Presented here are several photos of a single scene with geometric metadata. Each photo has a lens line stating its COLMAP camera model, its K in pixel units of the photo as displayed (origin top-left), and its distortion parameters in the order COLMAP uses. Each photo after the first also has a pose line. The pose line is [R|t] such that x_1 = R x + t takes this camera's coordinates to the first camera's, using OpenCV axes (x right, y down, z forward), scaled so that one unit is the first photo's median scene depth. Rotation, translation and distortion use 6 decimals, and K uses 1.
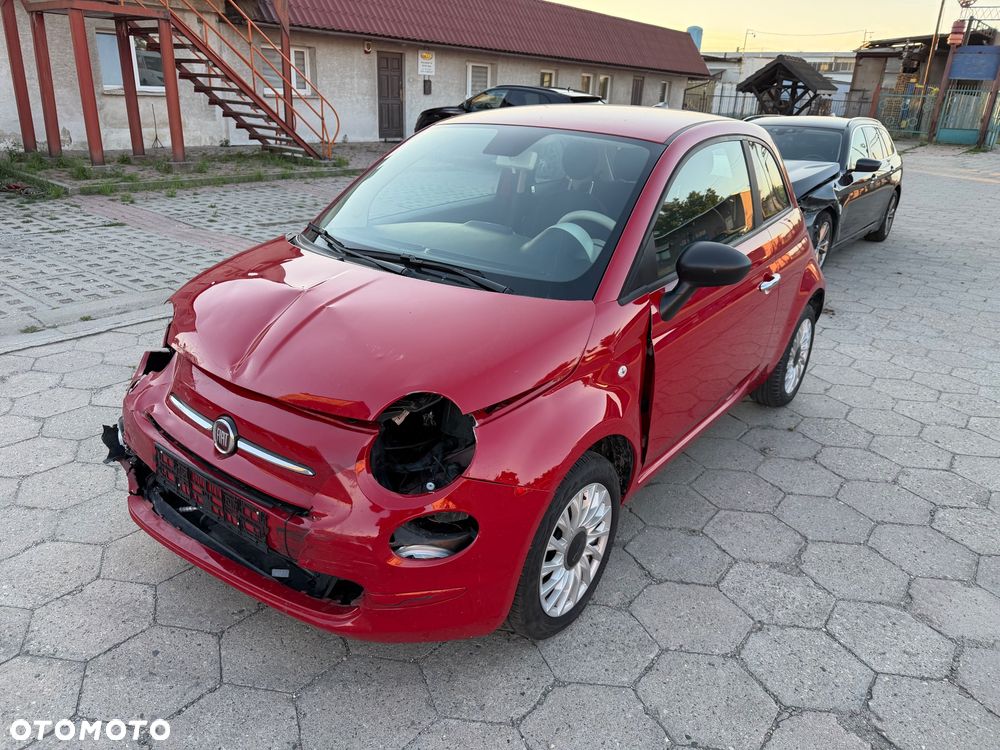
lens RADIAL K [[721.0, 0, 500.0], [0, 721.0, 375.0], [0, 0, 1]] dist [-0.000289, -0.006553]
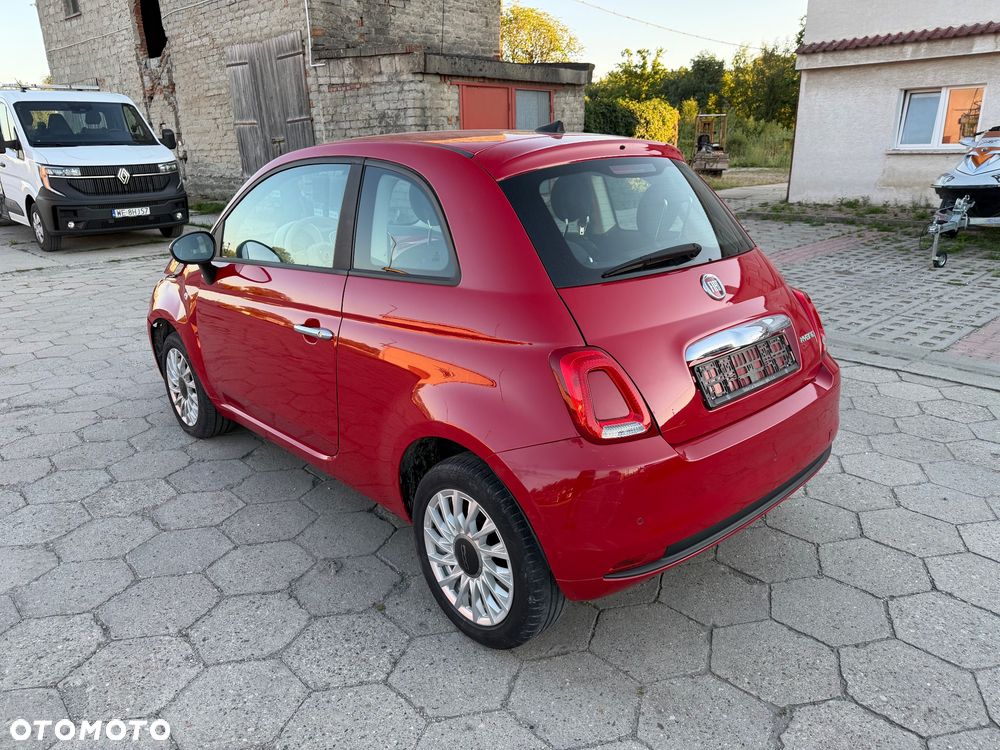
lens RADIAL K [[724.1, 0, 505.3], [0, 724.1, 365.6], [0, 0, 1]] dist [0.004626, -0.004556]
pose [[-0.184152, 0.245811, -0.951664, 1.193143], [-0.345378, 0.890297, 0.296792, -0.440305], [0.920218, 0.383339, -0.079052, 1.348314]]
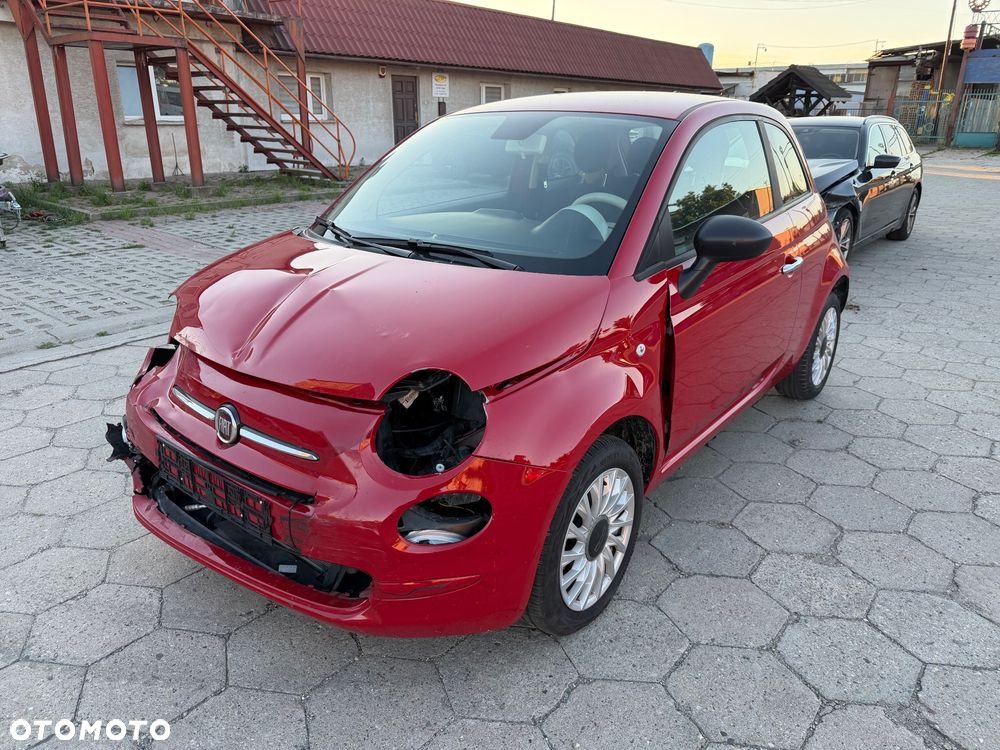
lens RADIAL K [[720.8, 0, 505.6], [0, 720.8, 369.9], [0, 0, 1]] dist [-0.001029, -0.005935]
pose [[0.999340, -0.028164, -0.022958, 0.009061], [0.027321, 0.998970, -0.036242, 0.037477], [0.023955, 0.035591, 0.999079, 0.030659]]
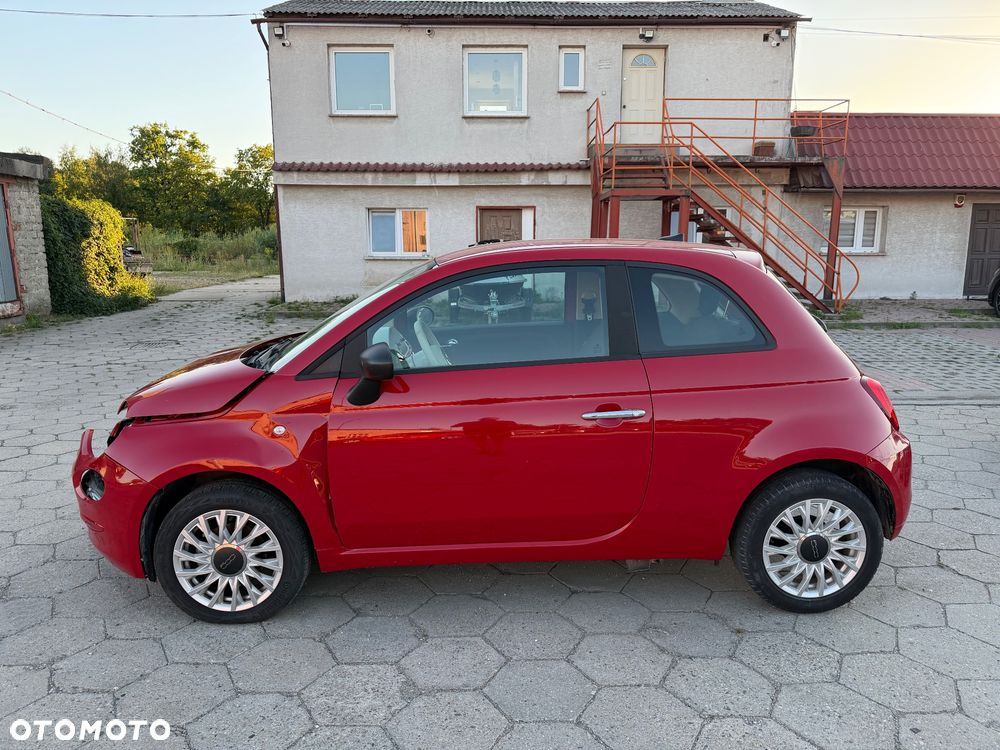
lens RADIAL K [[707.5, 0, 509.0], [0, 707.5, 384.9], [0, 0, 1]] dist [0.008143, -0.009148]
pose [[0.631680, 0.106957, -0.767816, 1.004794], [-0.255548, 0.963806, -0.075980, -0.071097], [0.731899, 0.244209, 0.636149, 0.350386]]
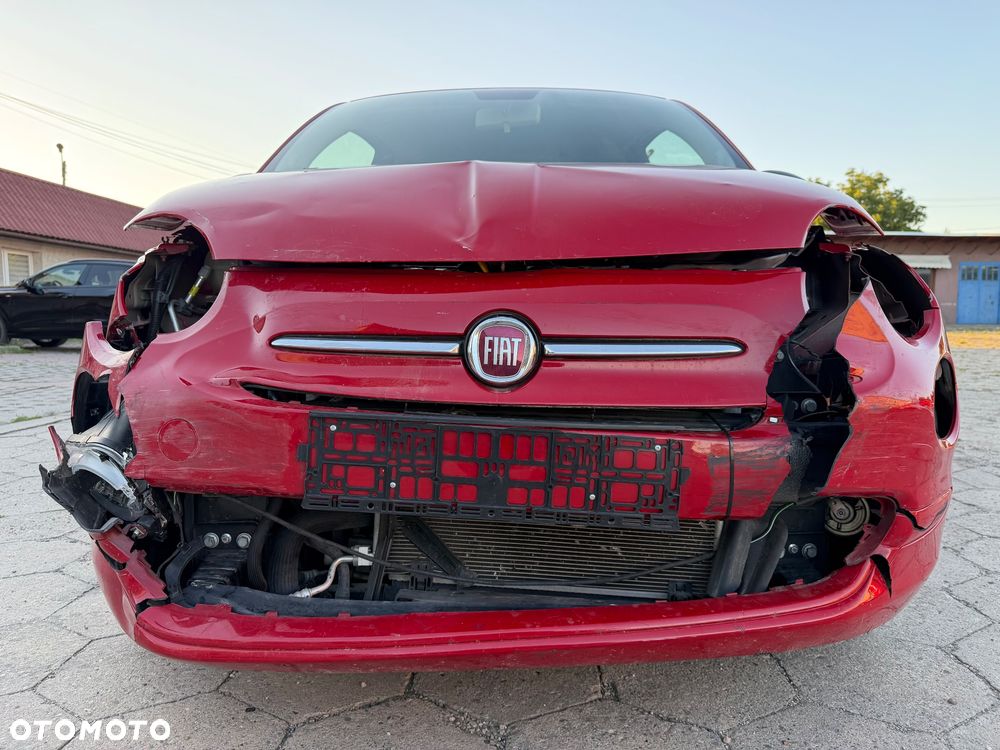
lens RADIAL K [[720.8, 0, 505.6], [0, 720.8, 369.9], [0, 0, 1]] dist [-0.001029, -0.005935]
pose [[0.808556, -0.089544, 0.581566, -0.453066], [0.250921, 0.946455, -0.203131, 0.135645], [-0.532236, 0.310170, 0.787730, 0.396078]]
